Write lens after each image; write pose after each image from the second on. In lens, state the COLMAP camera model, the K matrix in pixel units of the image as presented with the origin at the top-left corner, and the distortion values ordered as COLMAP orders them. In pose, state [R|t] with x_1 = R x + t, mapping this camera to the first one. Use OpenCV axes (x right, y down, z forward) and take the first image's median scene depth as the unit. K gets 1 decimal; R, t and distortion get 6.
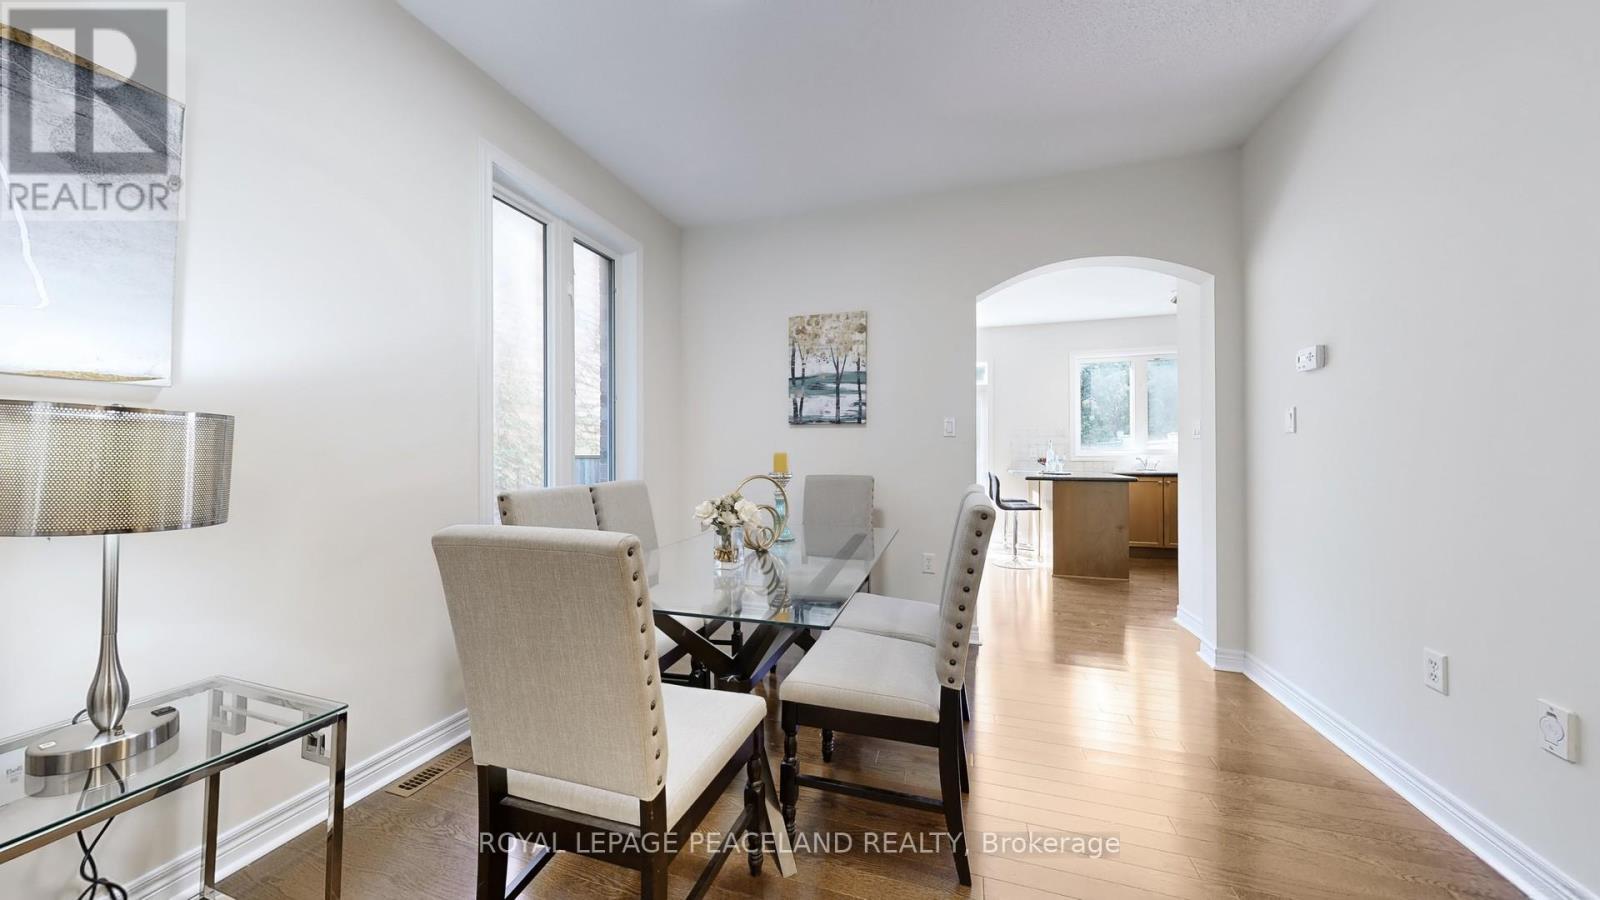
lens RADIAL K [[505.7, 0, 803.8], [0, 505.7, 452.4], [0, 0, 1]] dist [-0.000844, -0.000063]
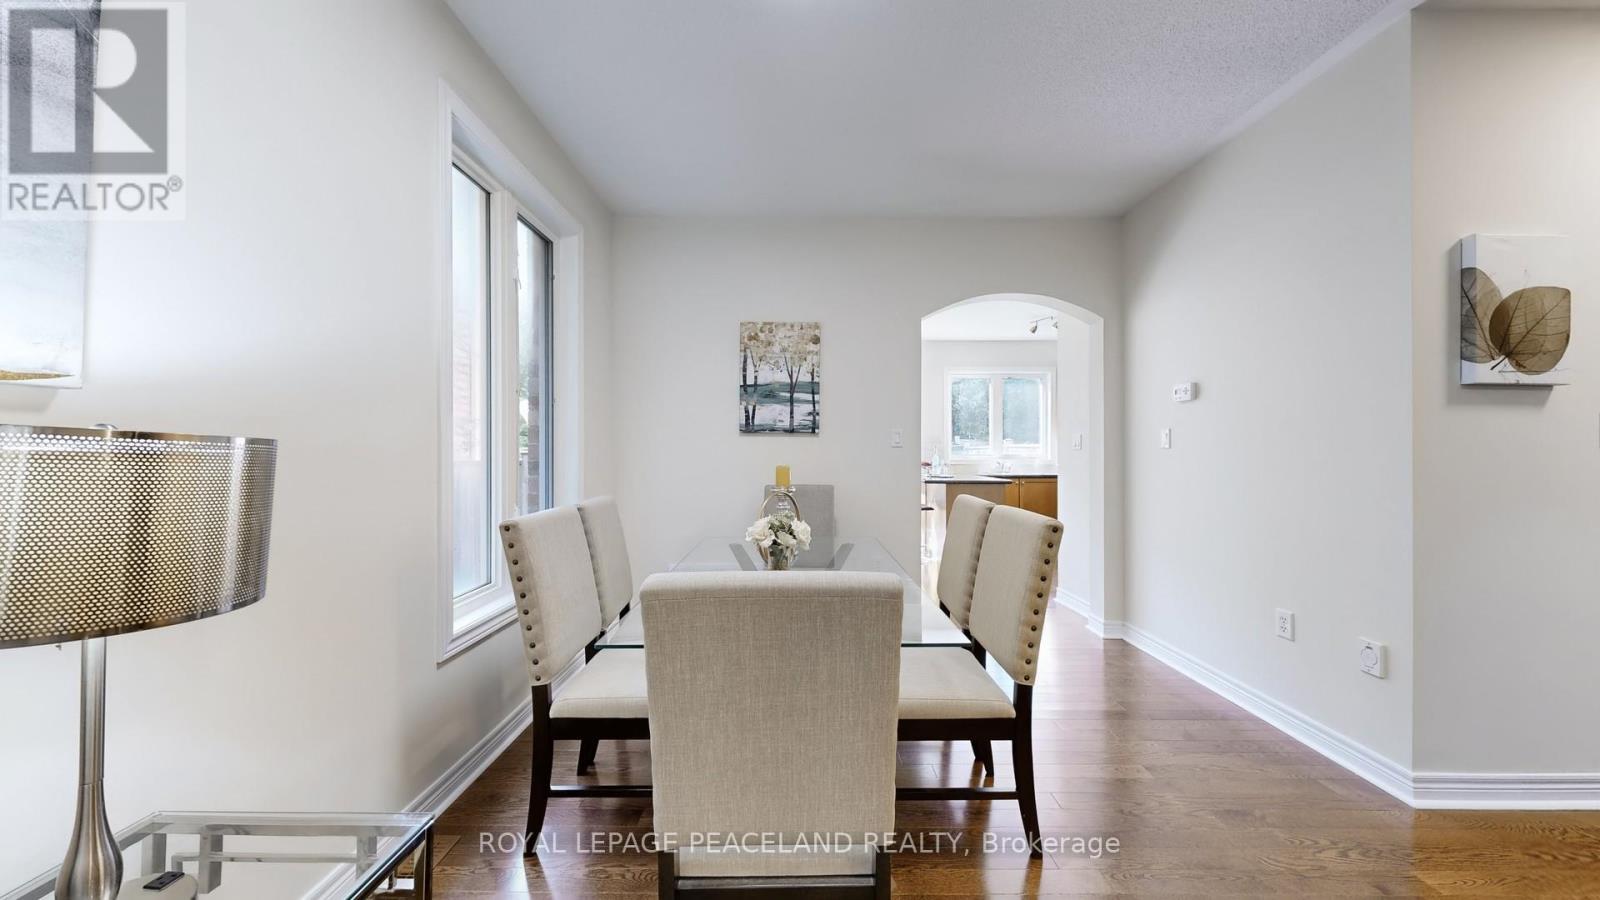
lens RADIAL K [[509.4, 0, 806.0], [0, 509.4, 451.6], [0, 0, 1]] dist [-0.000365, 0.000018]
pose [[0.952999, 0.002719, 0.302960, -0.213186], [-0.002581, 0.999996, -0.000855, -0.019146], [-0.302961, 0.000033, 0.953003, 0.031076]]
